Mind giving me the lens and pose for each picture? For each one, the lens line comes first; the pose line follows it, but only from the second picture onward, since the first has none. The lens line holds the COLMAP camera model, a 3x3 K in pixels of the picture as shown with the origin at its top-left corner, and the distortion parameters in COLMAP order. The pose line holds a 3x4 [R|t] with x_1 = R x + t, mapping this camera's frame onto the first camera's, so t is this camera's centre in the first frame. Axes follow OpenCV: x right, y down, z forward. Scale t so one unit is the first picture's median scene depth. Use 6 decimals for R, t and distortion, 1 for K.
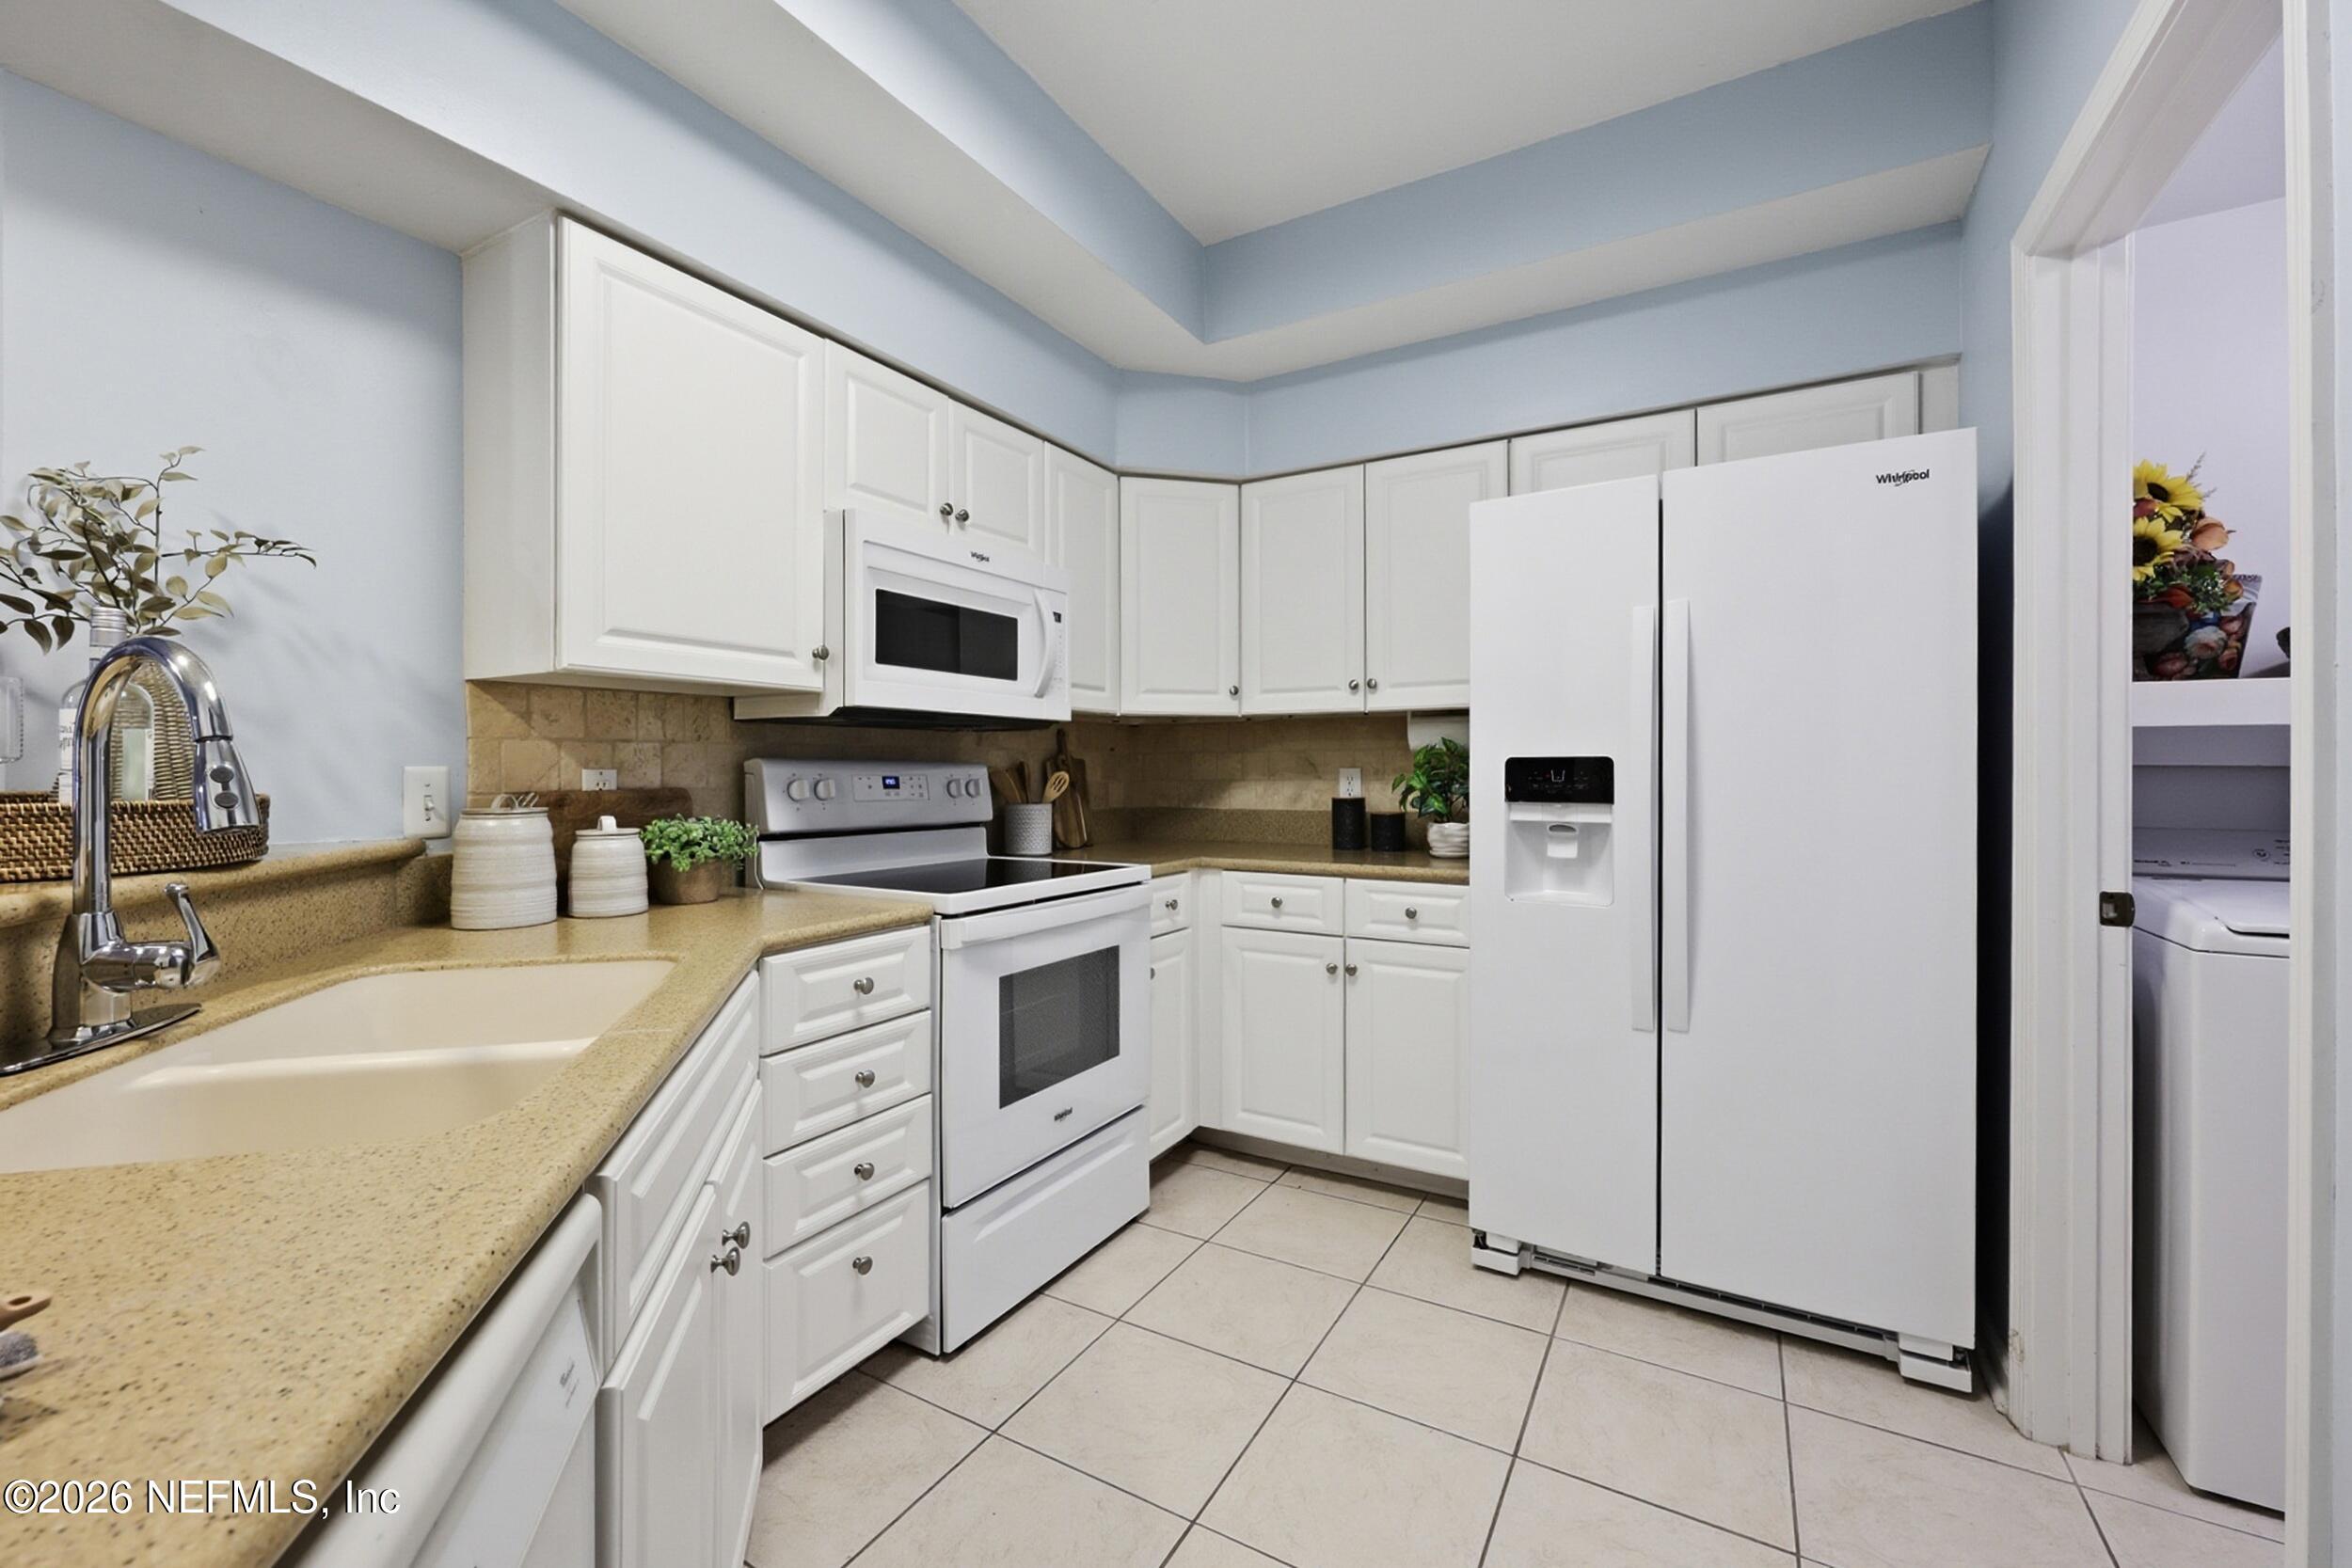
lens RADIAL K [[960.3, 0, 1166.8], [0, 960.3, 779.2], [0, 0, 1]] dist [0.001806, 0.000727]
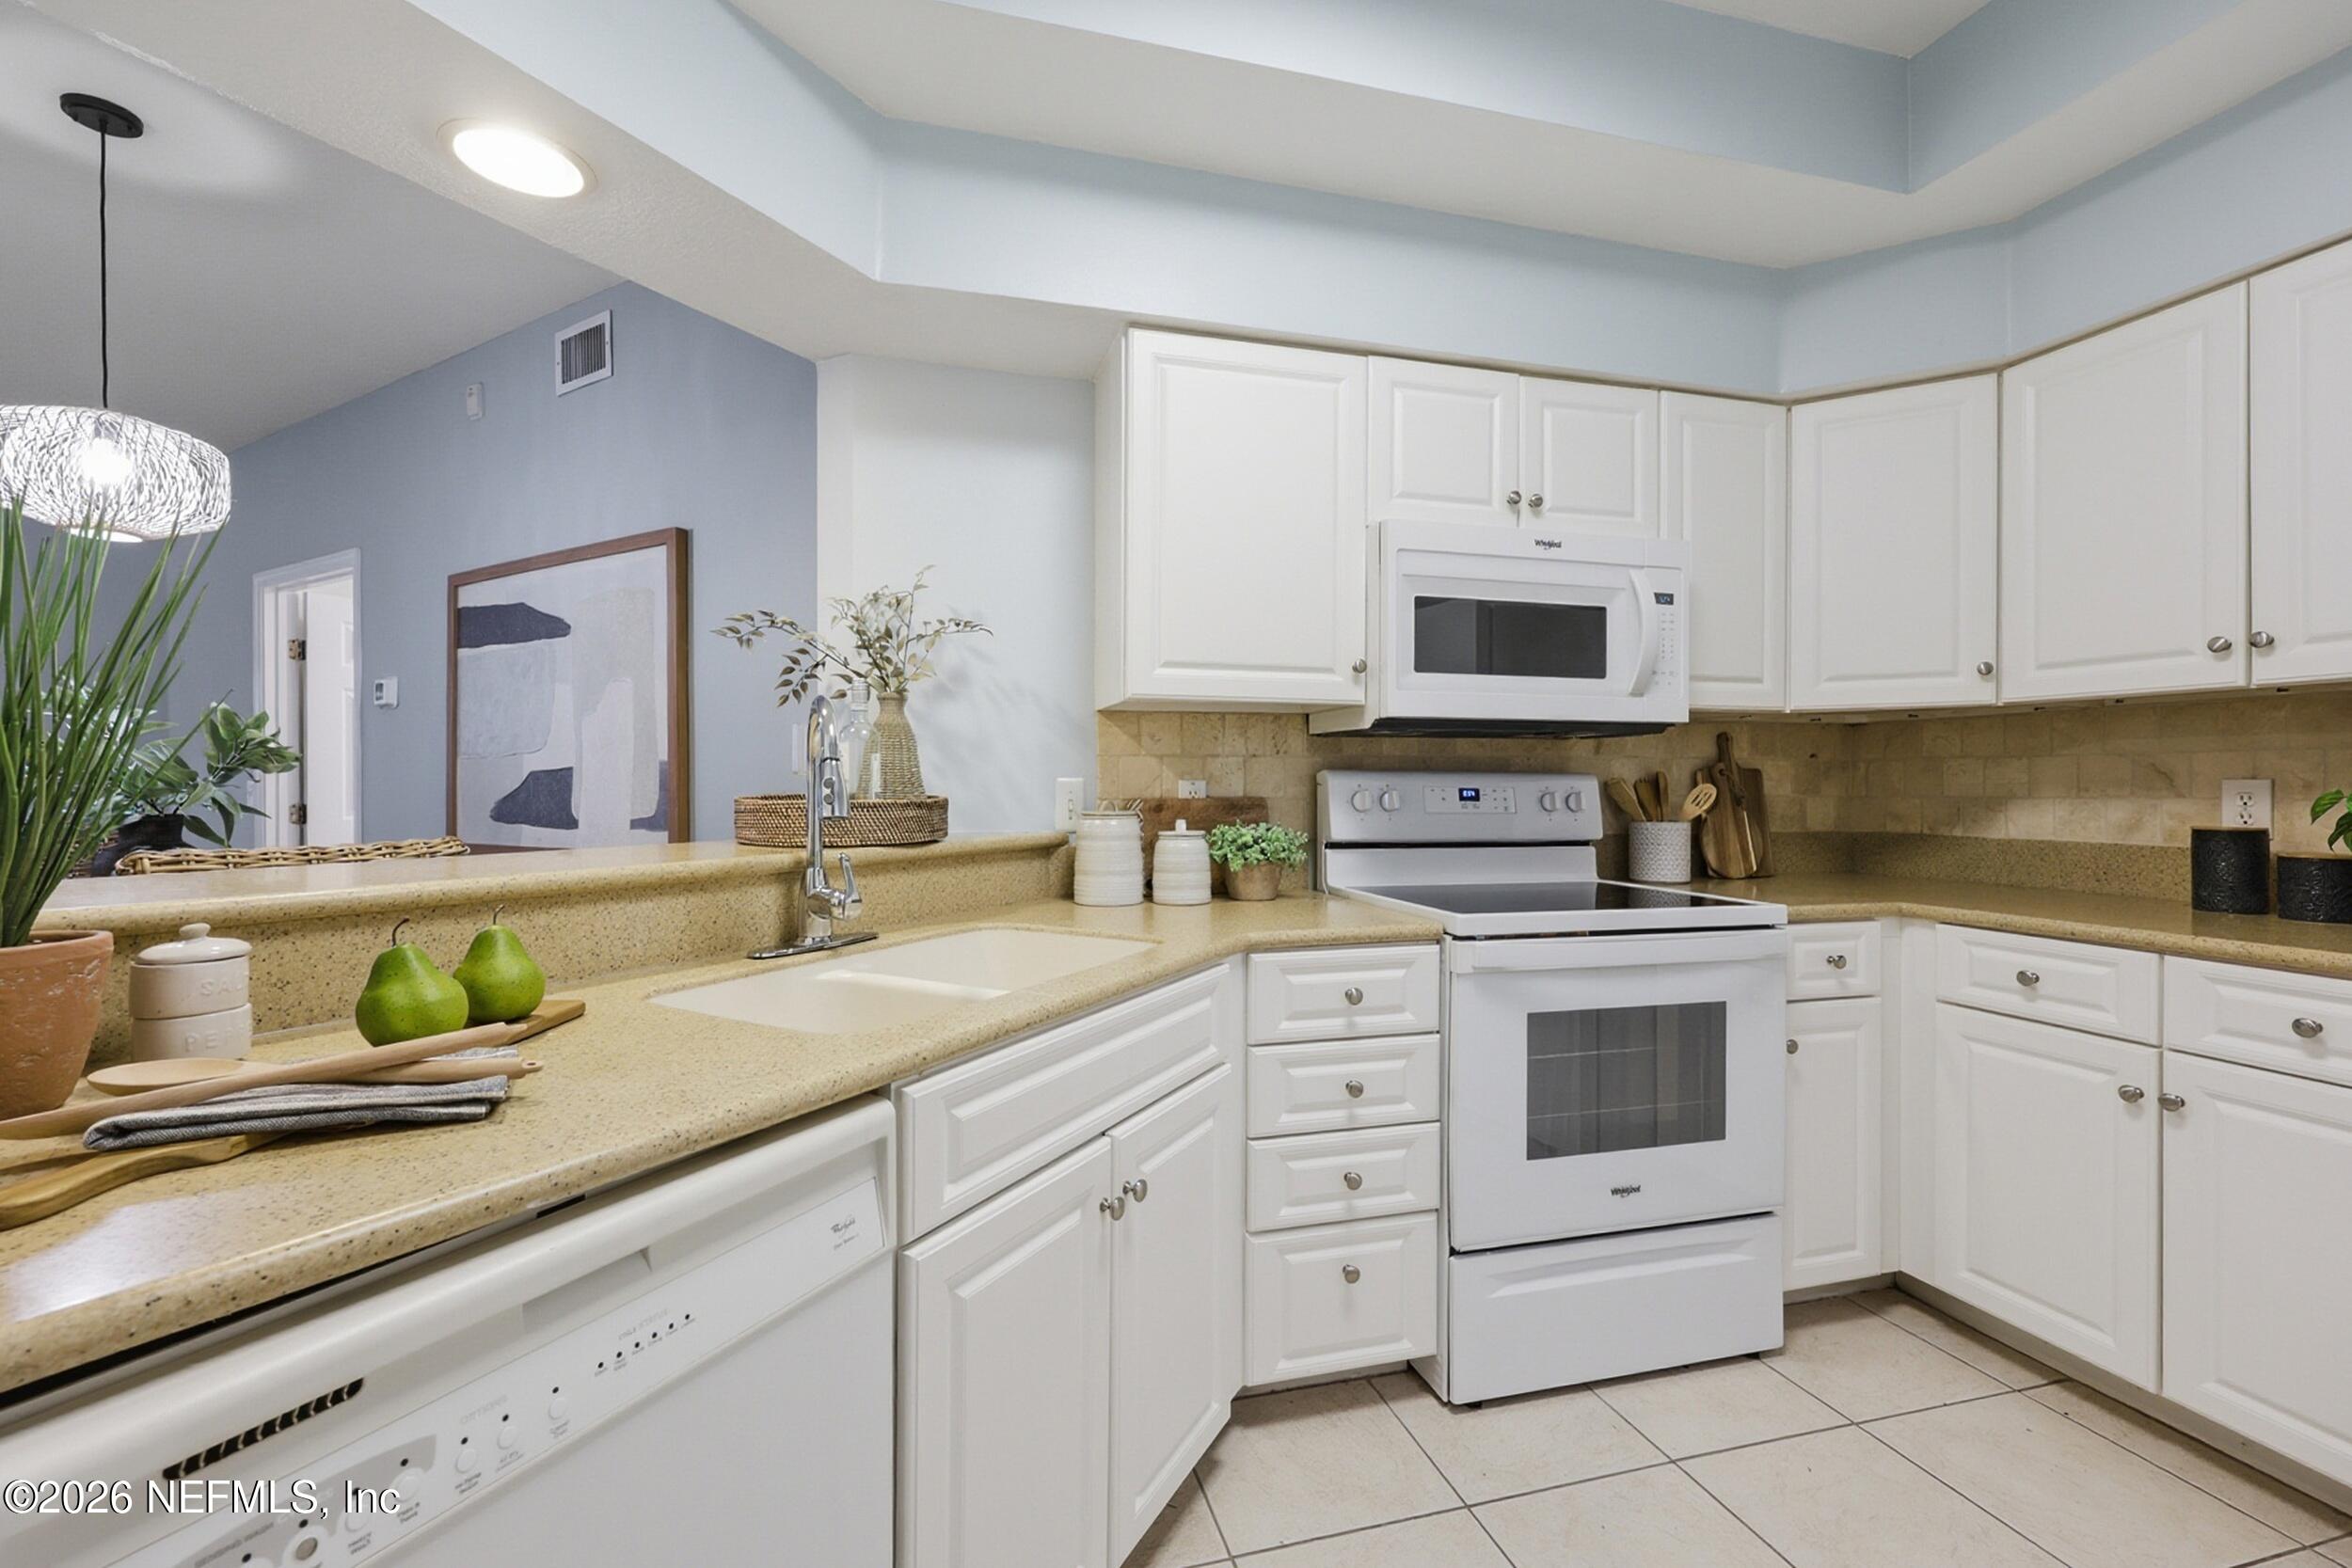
lens RADIAL K [[976.6, 0, 1155.3], [0, 976.6, 792.7], [0, 0, 1]] dist [0.002109, 0.000225]
pose [[0.715513, 0.009034, -0.698541, 0.184064], [-0.008592, 0.999955, 0.004131, 0.000230], [0.698546, 0.003046, 0.715559, 0.092503]]
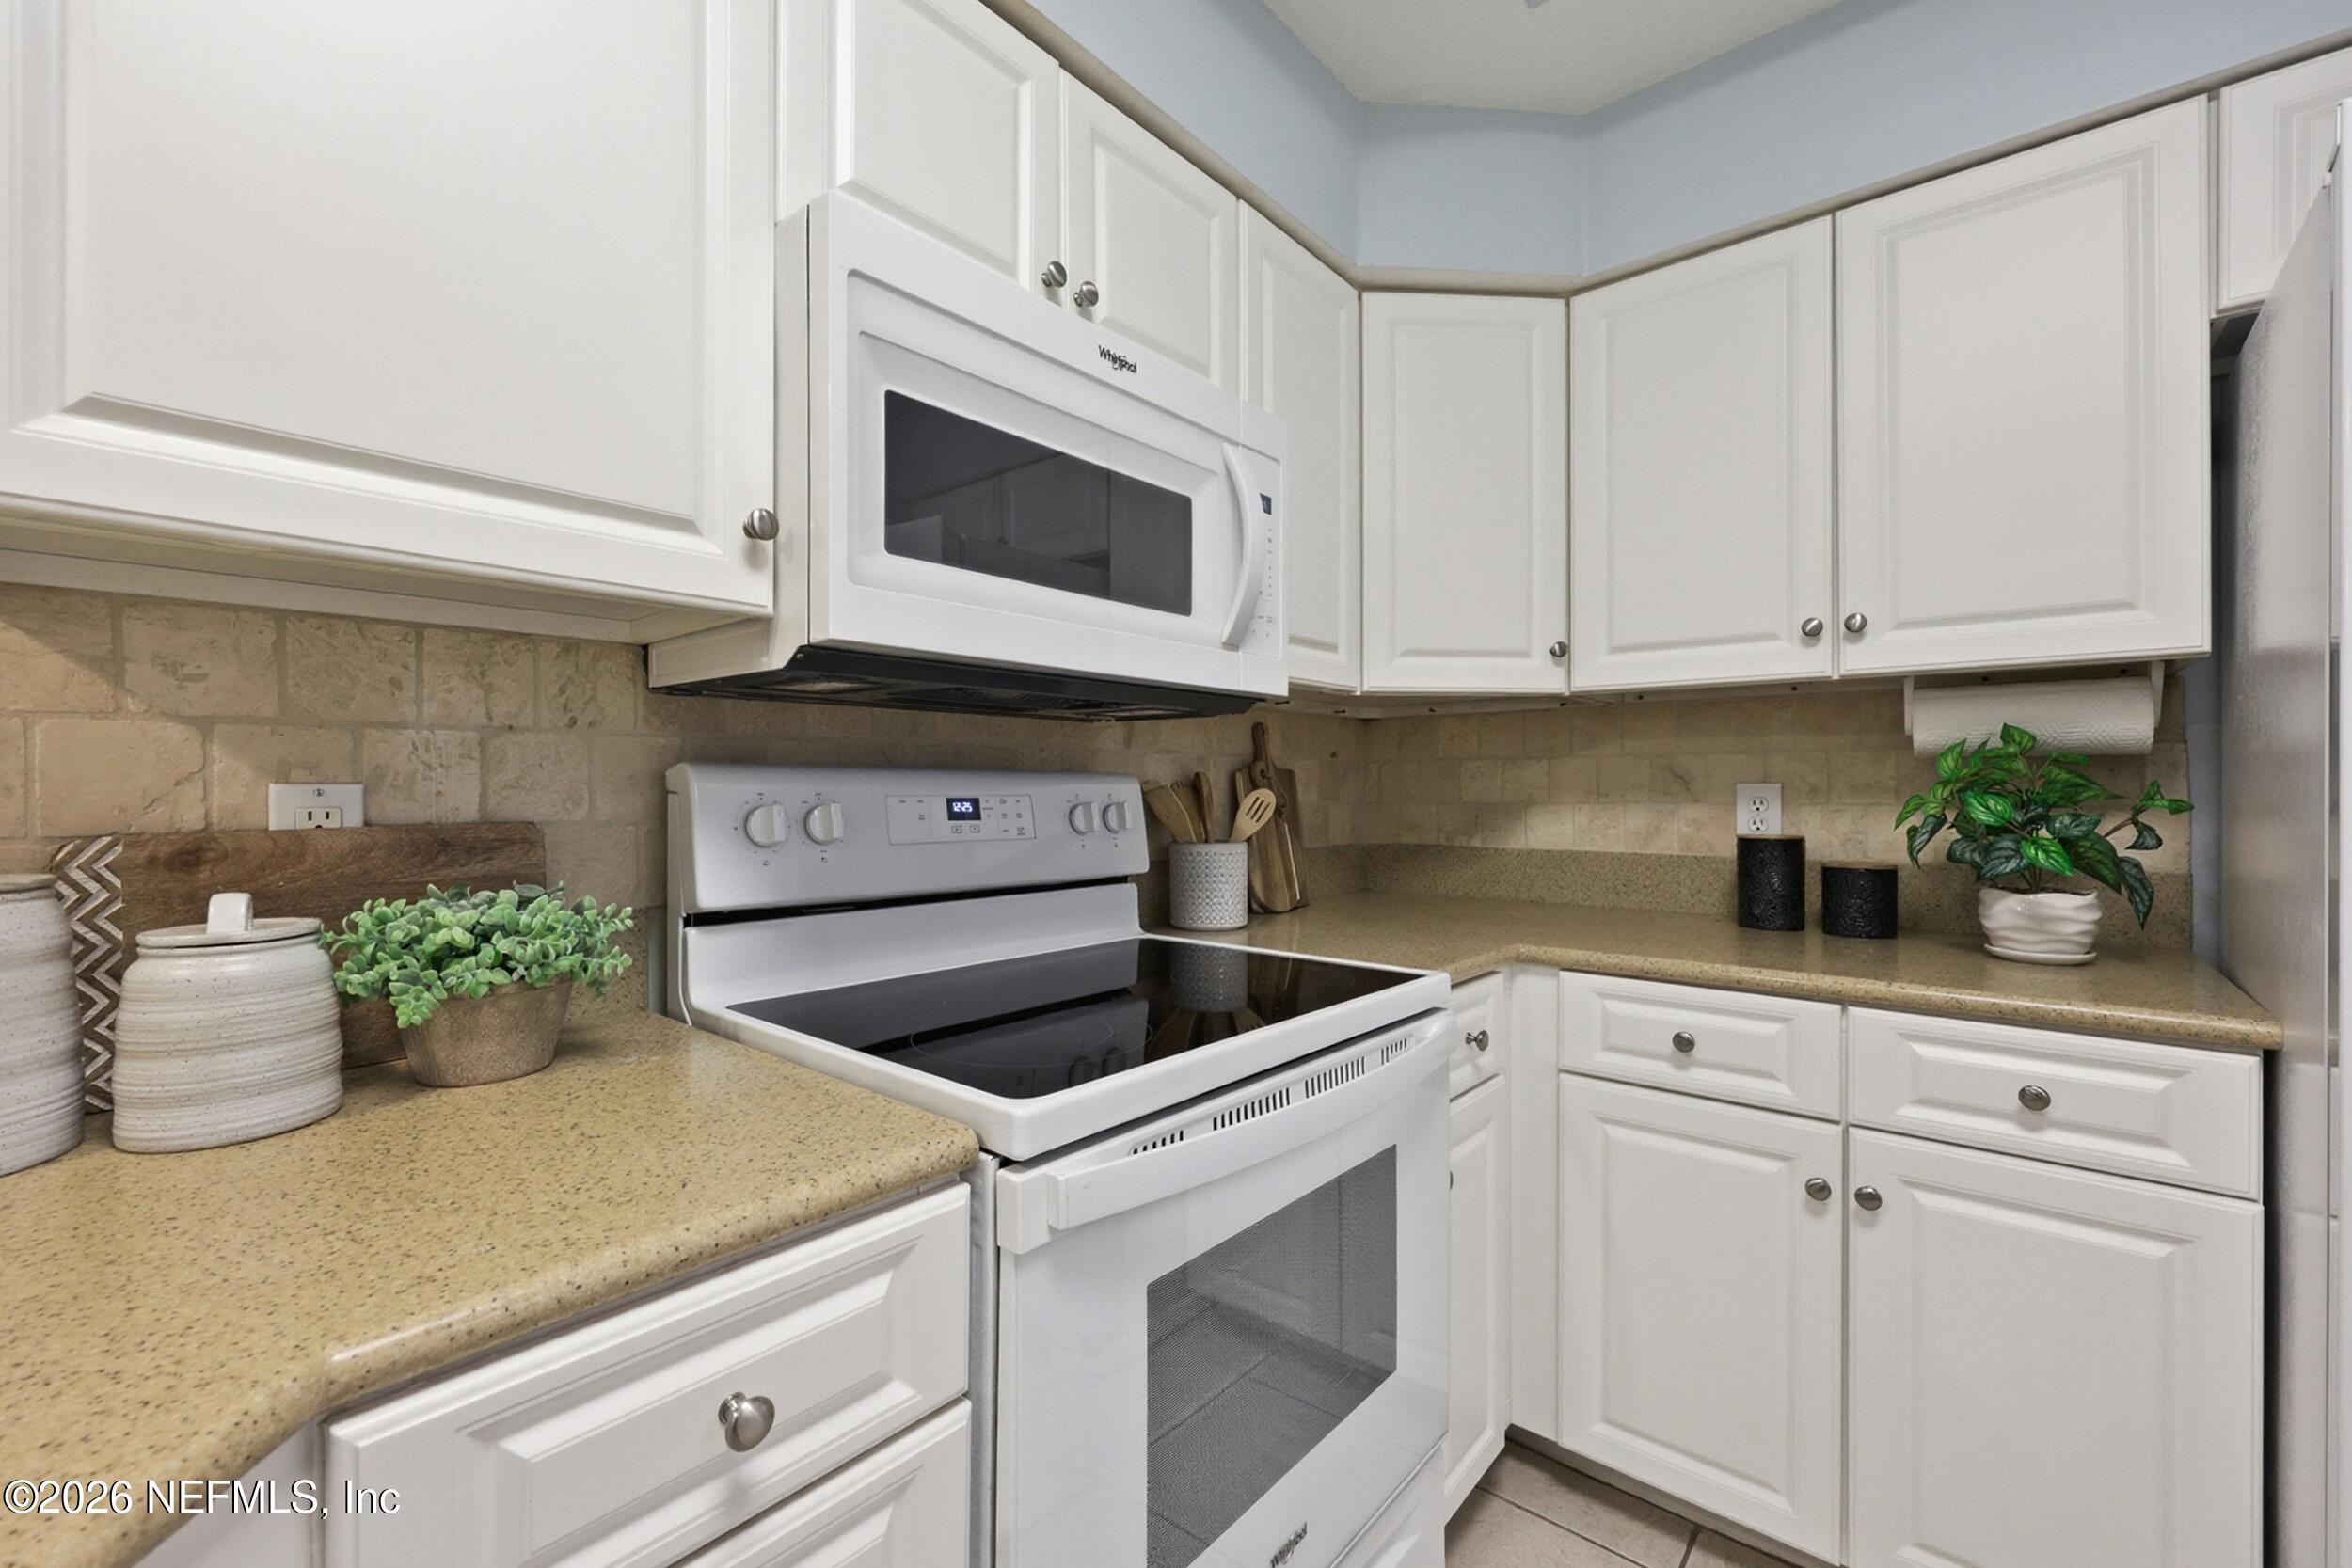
lens RADIAL K [[987.5, 0, 1176.0], [0, 987.5, 784.0], [0, 0, 1]] dist [0.001284, 0.000226]
pose [[0.985703, 0.000236, -0.168490, -0.078128], [-0.002337, 0.999922, -0.012274, -0.004428], [0.168474, 0.012492, 0.985627, 0.503565]]
